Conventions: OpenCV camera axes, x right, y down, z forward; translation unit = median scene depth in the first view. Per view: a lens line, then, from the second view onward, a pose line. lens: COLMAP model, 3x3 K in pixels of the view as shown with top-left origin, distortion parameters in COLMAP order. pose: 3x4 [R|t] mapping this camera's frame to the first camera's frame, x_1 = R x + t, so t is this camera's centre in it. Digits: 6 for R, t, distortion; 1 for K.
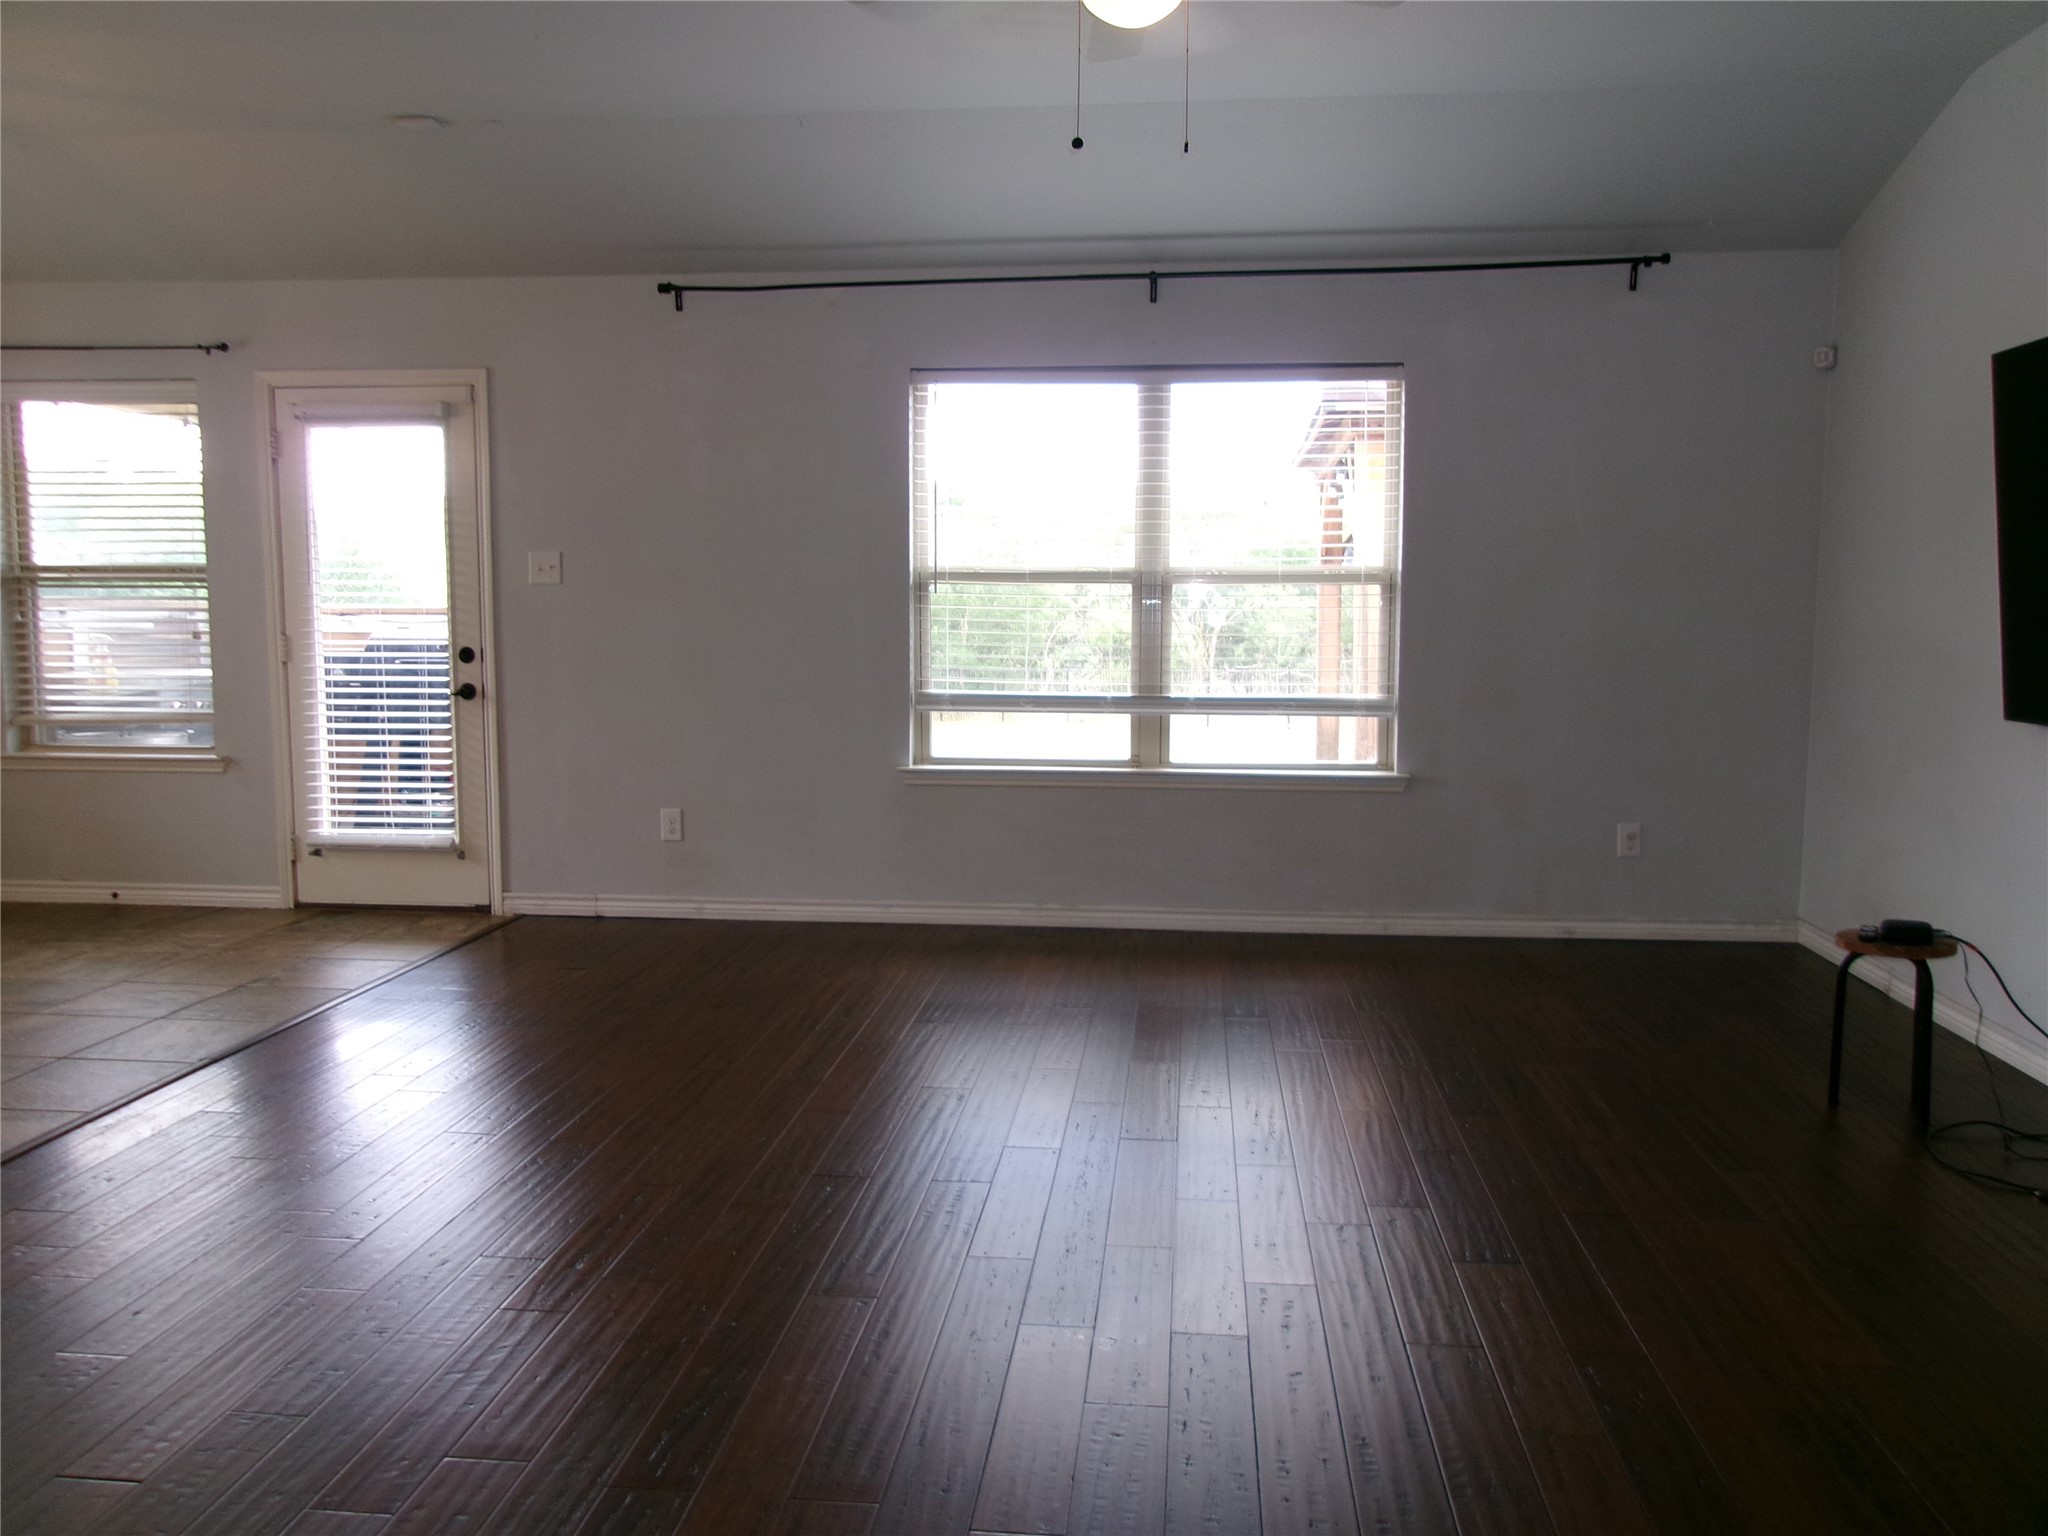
lens RADIAL K [[1593.4, 0, 1032.3], [0, 1593.4, 759.1], [0, 0, 1]] dist [-0.024605, 0.032498]
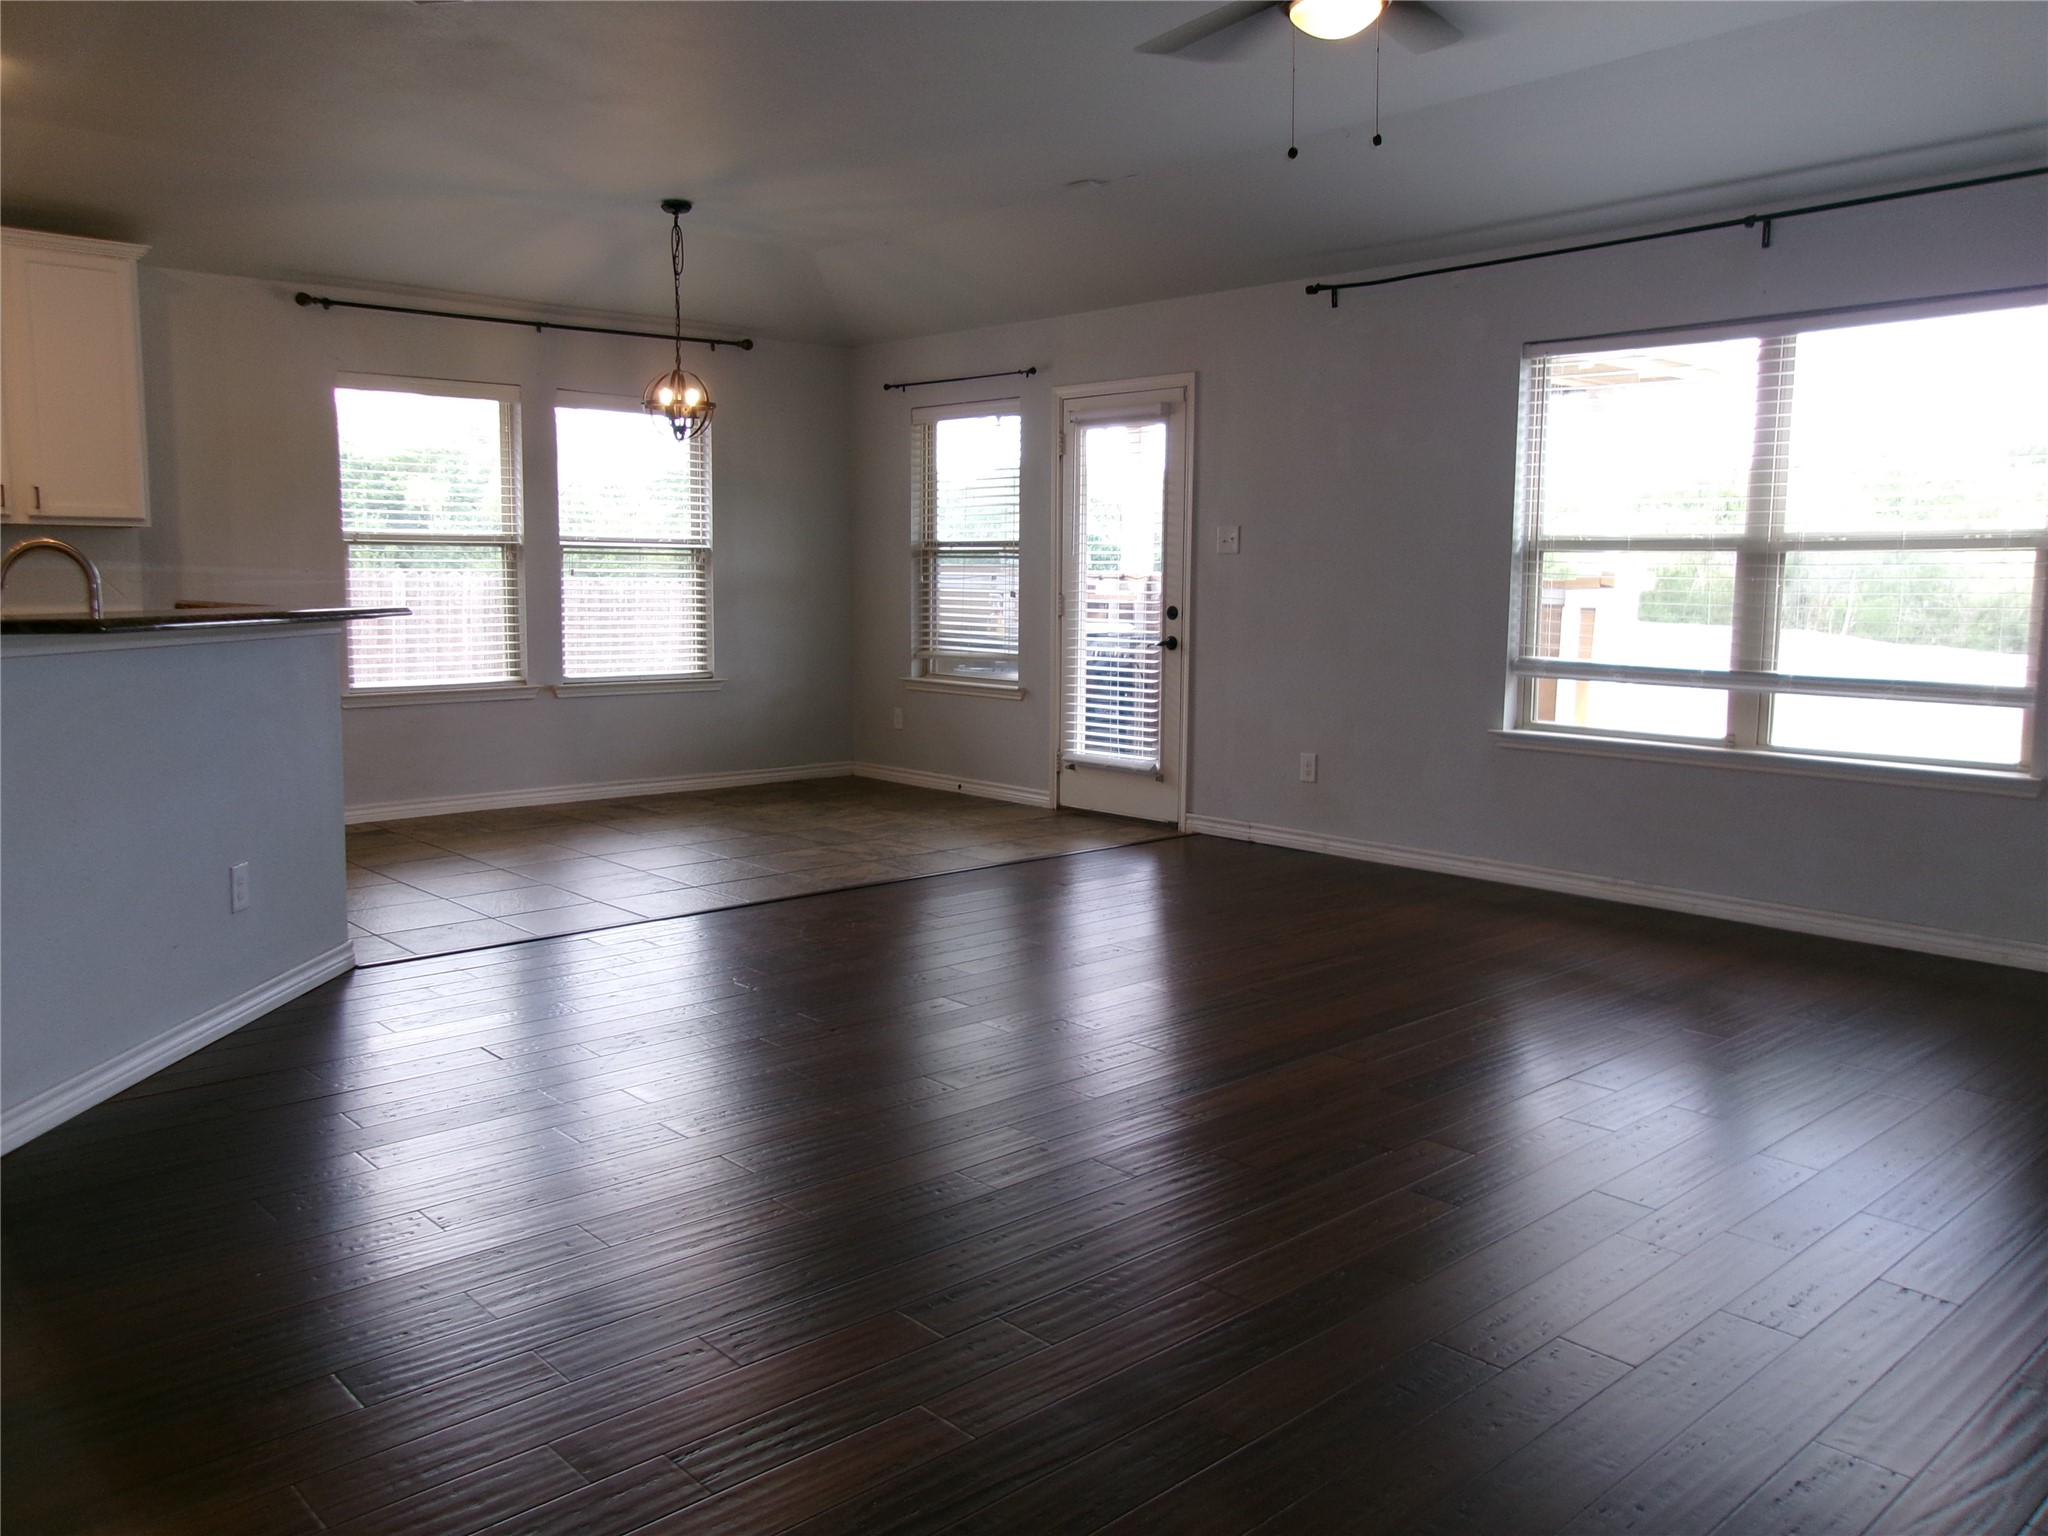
lens RADIAL K [[1593.4, 0, 1032.3], [0, 1593.4, 759.1], [0, 0, 1]] dist [-0.024605, 0.032498]
pose [[0.749902, 0.079875, -0.656709, 0.364444], [-0.067805, 0.996736, 0.043805, -0.001006], [0.658065, 0.011678, 0.752871, 0.024923]]
